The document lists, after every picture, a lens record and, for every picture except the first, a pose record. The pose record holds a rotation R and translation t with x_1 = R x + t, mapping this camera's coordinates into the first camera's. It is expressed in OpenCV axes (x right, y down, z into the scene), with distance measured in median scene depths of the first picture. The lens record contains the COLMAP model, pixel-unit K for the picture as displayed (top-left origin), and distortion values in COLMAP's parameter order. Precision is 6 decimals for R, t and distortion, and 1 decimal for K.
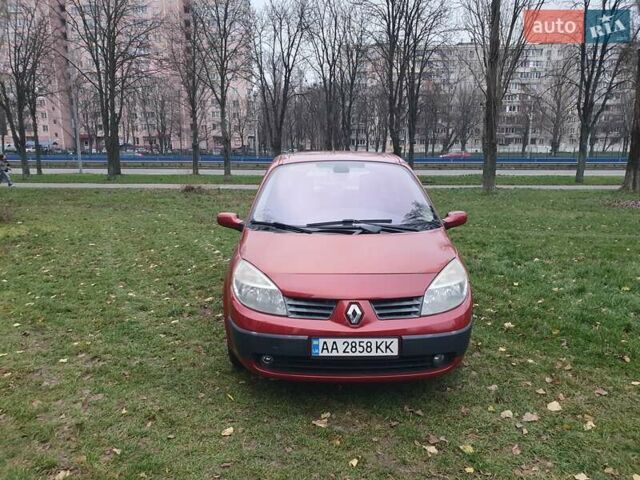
lens RADIAL K [[511.2, 0, 318.3], [0, 511.2, 233.2], [0, 0, 1]] dist [0.015864, 0.005710]
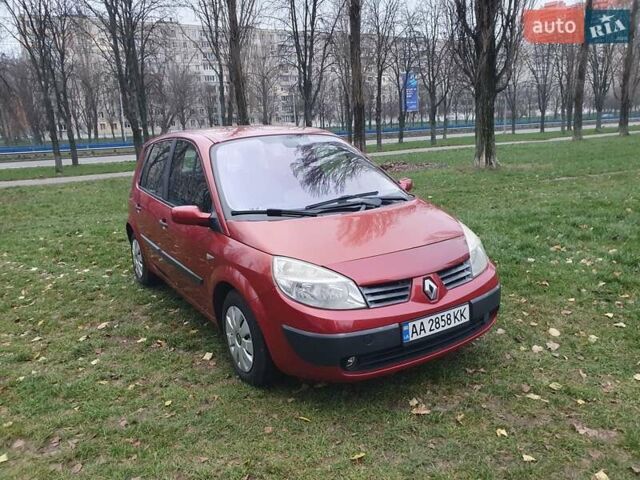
lens RADIAL K [[508.8, 0, 320.0], [0, 508.8, 240.0], [0, 0, 1]] dist [0.008151, 0.011166]
pose [[0.843301, -0.154615, 0.514720, -0.570653], [0.130387, 0.987970, 0.083151, -0.037211], [-0.521385, -0.003009, 0.853316, 0.299467]]
